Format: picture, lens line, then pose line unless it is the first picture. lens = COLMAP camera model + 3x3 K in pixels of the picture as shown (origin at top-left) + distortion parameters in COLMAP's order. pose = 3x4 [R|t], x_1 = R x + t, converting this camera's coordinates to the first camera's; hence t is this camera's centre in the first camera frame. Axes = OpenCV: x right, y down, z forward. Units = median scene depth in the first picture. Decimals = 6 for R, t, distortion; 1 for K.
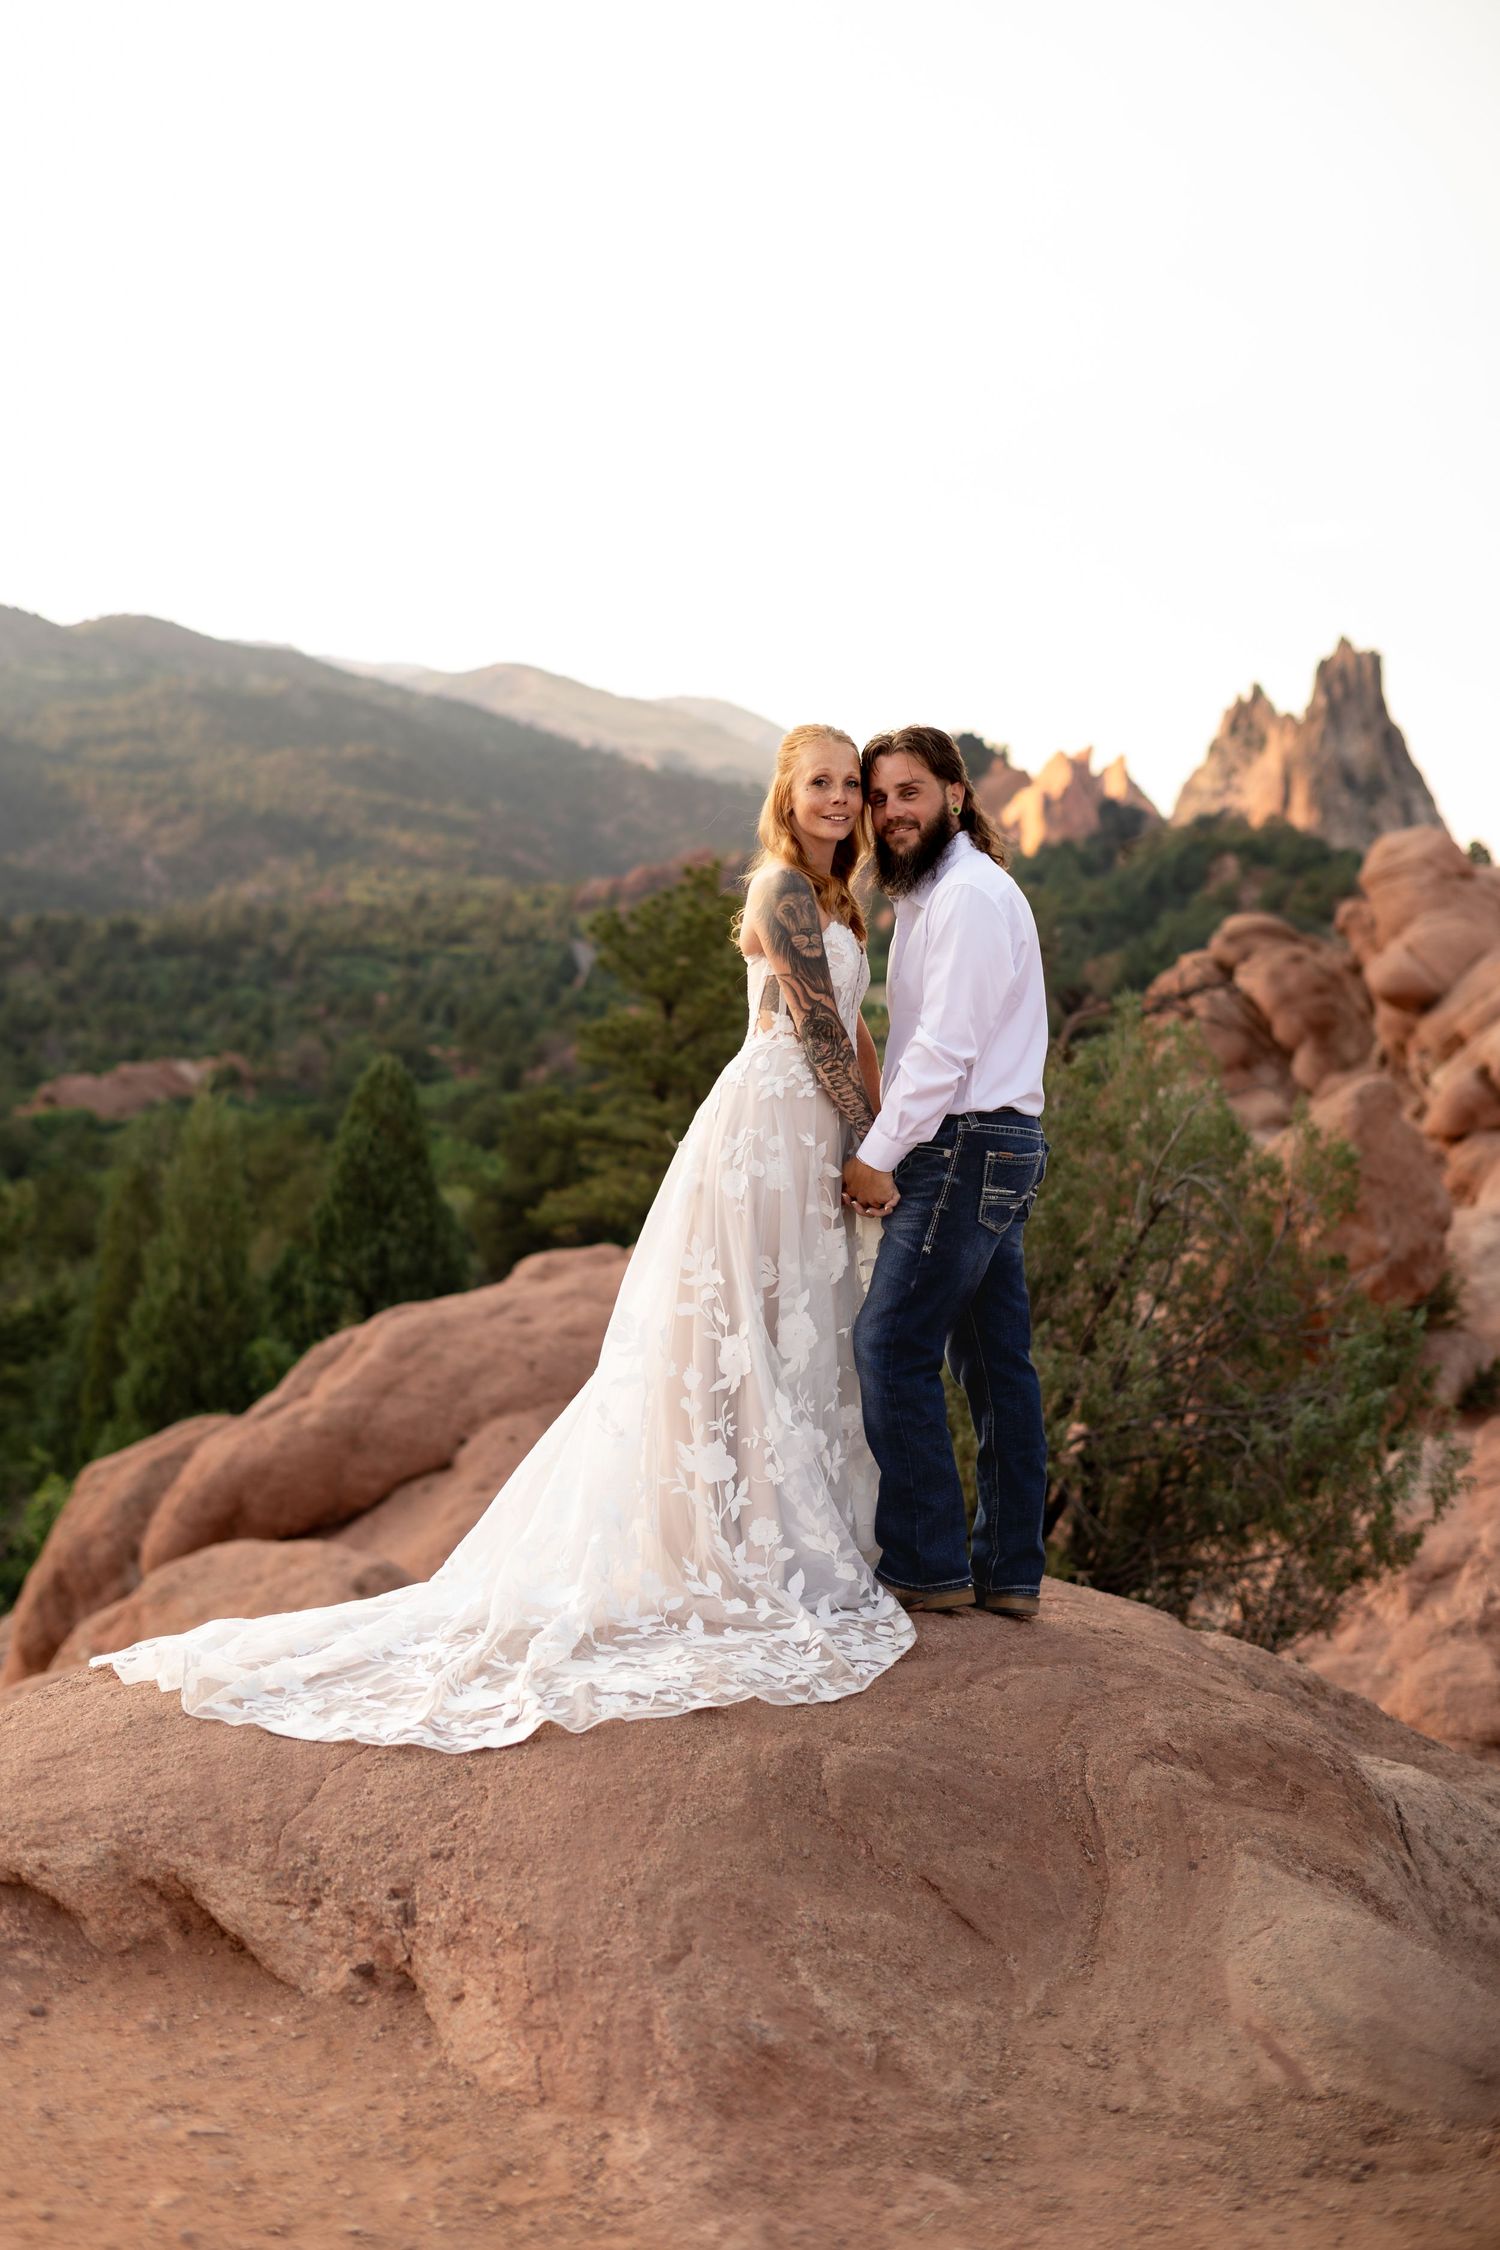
lens RADIAL K [[2887.3, 0, 750.4], [0, 2887.3, 1129.8], [0, 0, 1]] dist [-0.029158, 0.076876]
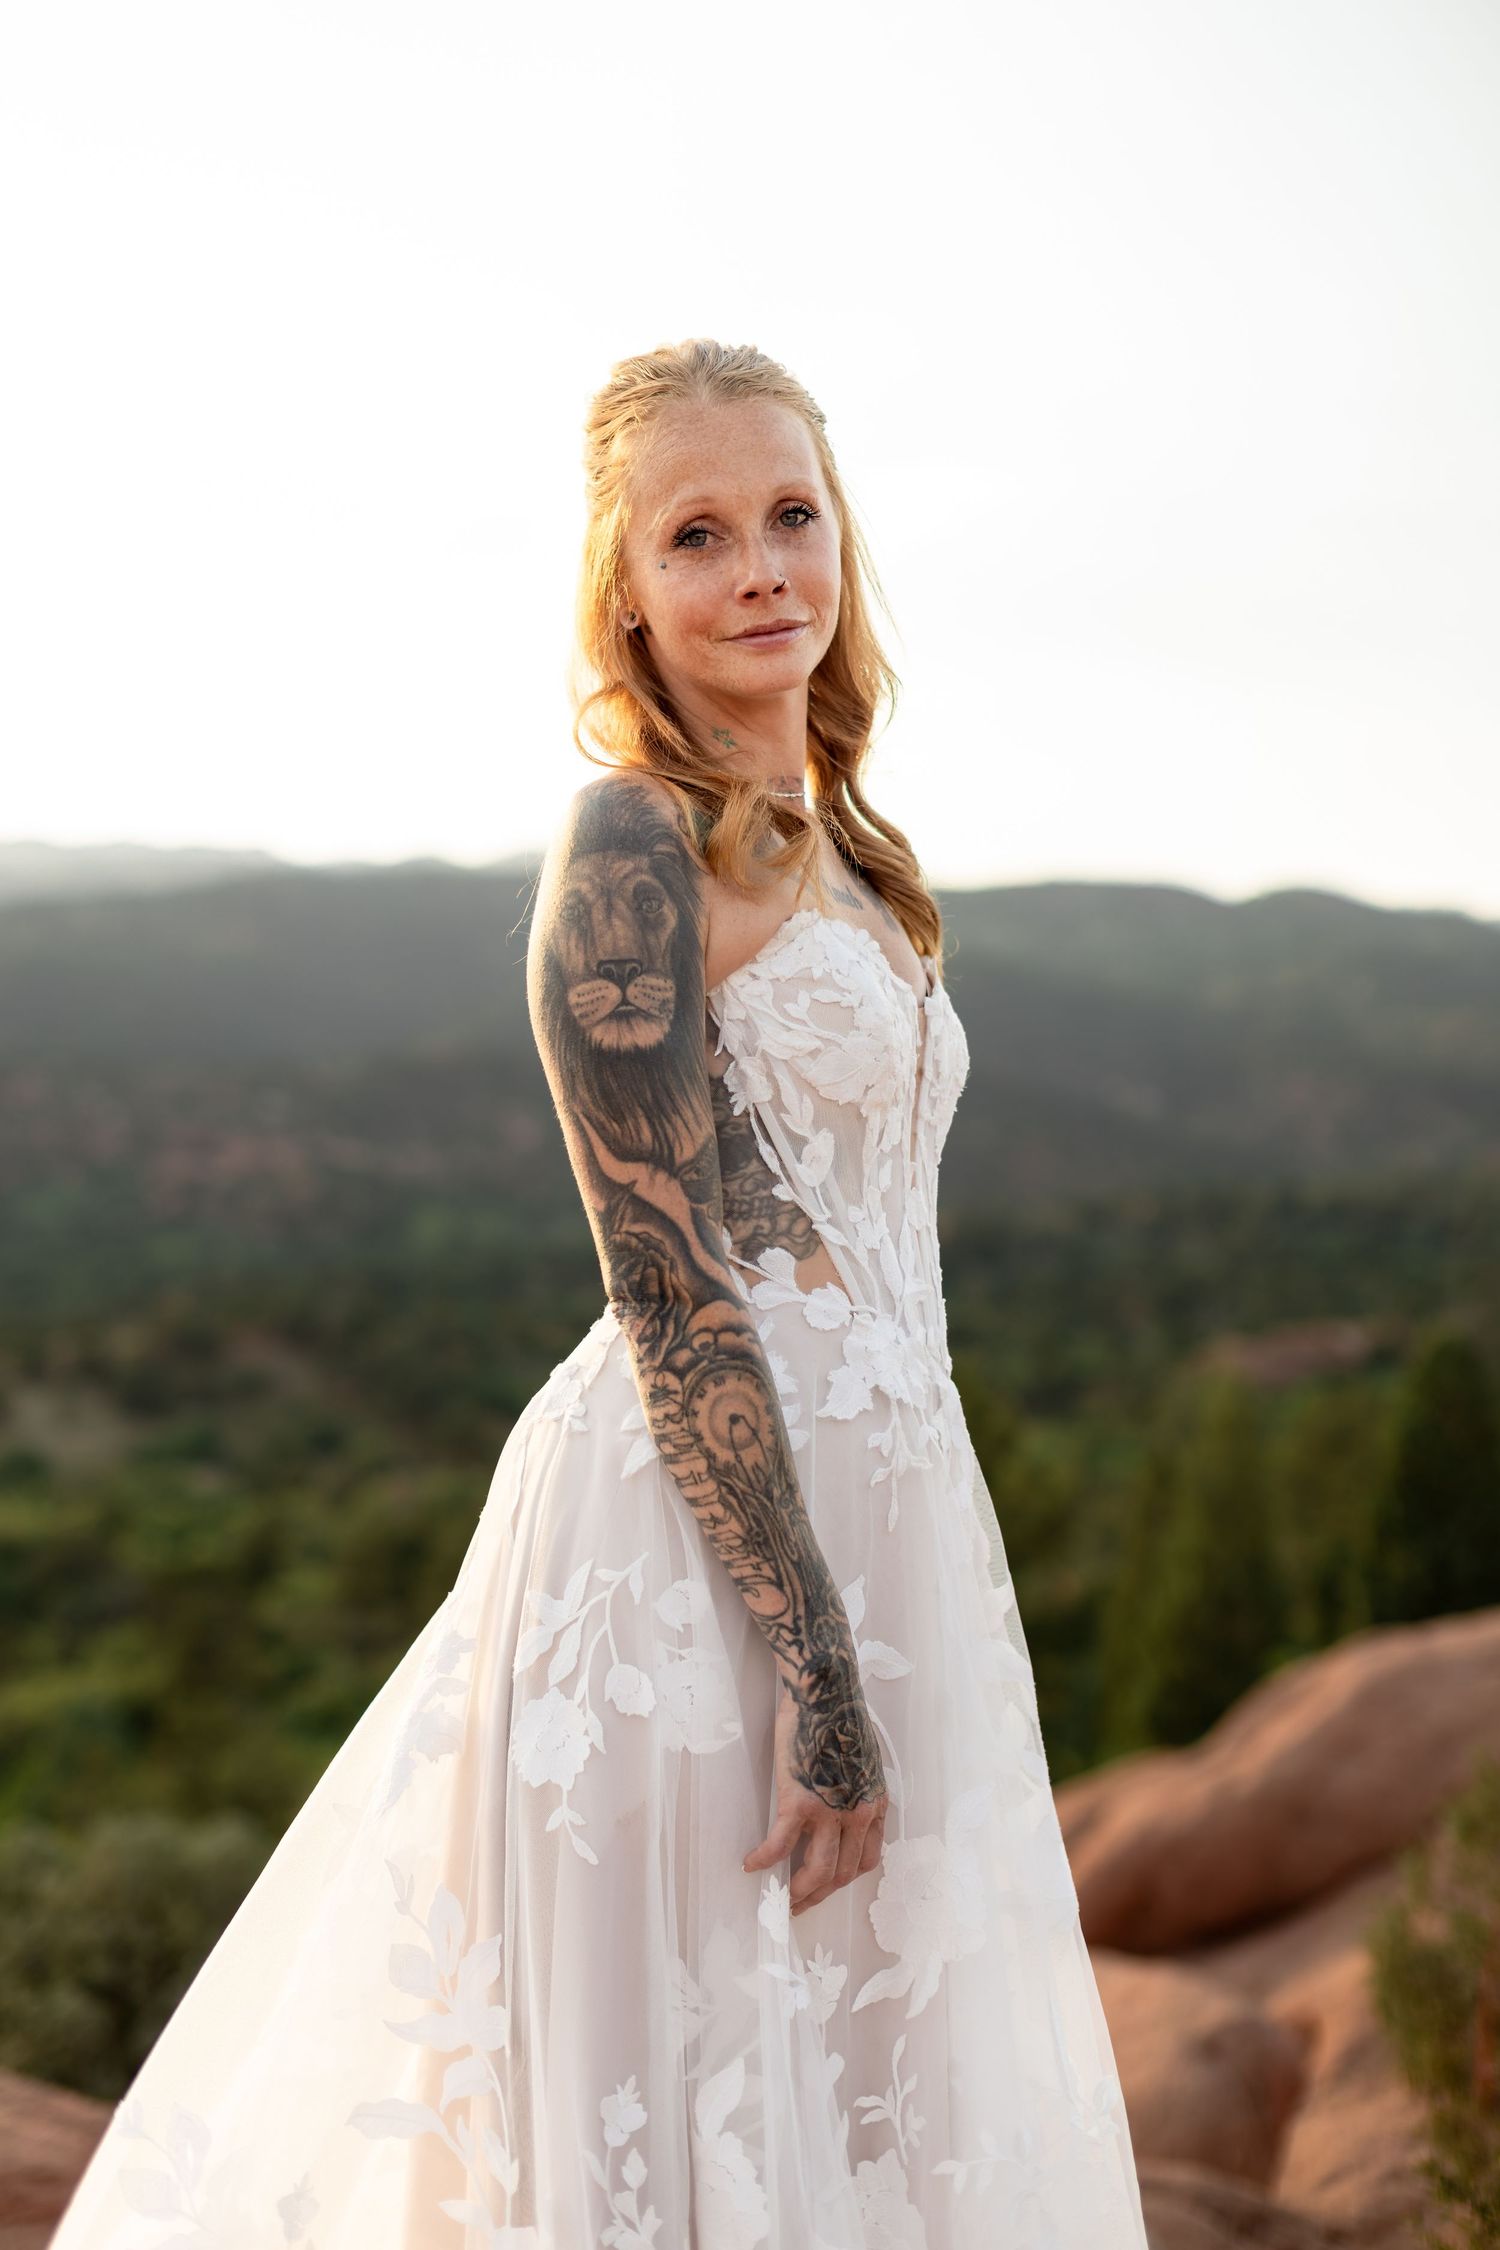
lens RADIAL K [[2887.3, 0, 750.4], [0, 2887.3, 1129.8], [0, 0, 1]] dist [-0.029158, 0.076876]
pose [[0.918430, -0.030010, -0.394444, 0.042460], [-0.006568, 0.995824, -0.091058, -0.005854], [0.395530, 0.086222, 0.914397, 0.190417]]
